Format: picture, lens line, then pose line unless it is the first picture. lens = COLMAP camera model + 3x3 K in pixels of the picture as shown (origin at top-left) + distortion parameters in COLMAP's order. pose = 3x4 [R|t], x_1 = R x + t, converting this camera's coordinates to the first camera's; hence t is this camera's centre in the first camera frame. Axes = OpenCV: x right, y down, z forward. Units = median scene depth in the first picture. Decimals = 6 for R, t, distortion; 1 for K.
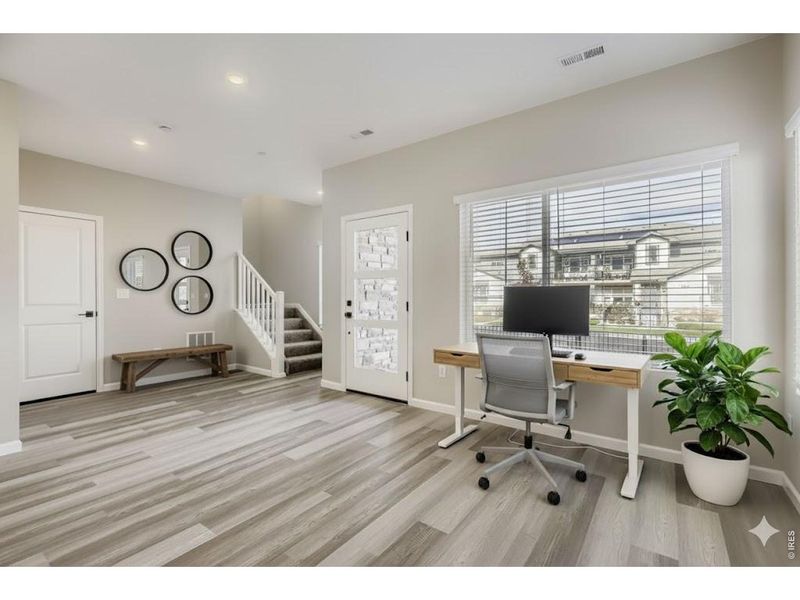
lens RADIAL K [[364.1, 0, 399.3], [0, 364.1, 298.7], [0, 0, 1]] dist [0.001333, -0.000712]
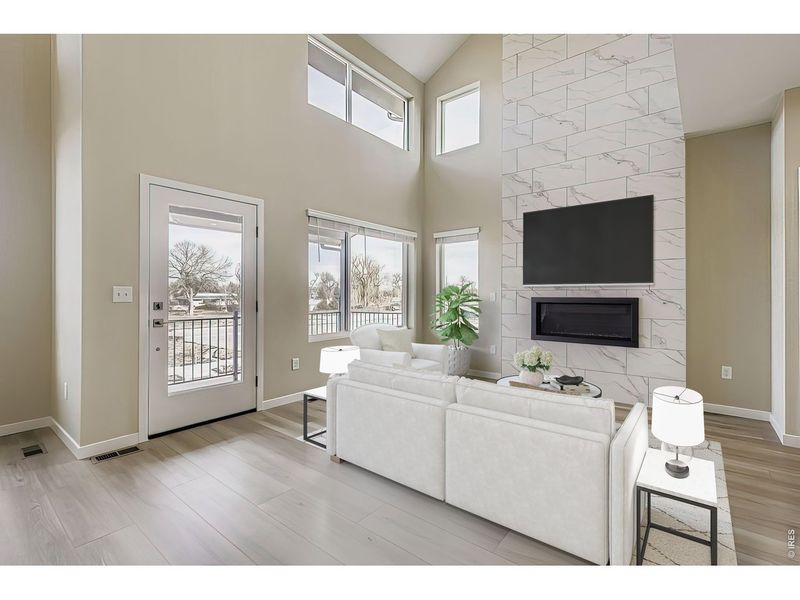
lens RADIAL K [[364.1, 0, 404.2], [0, 364.1, 295.9], [0, 0, 1]] dist [0.001333, -0.000712]
pose [[0.044571, -0.001122, 0.999006, -0.795463], [0.003577, 0.999993, 0.000963, -0.006019], [-0.999000, 0.003531, 0.044575, 0.508373]]
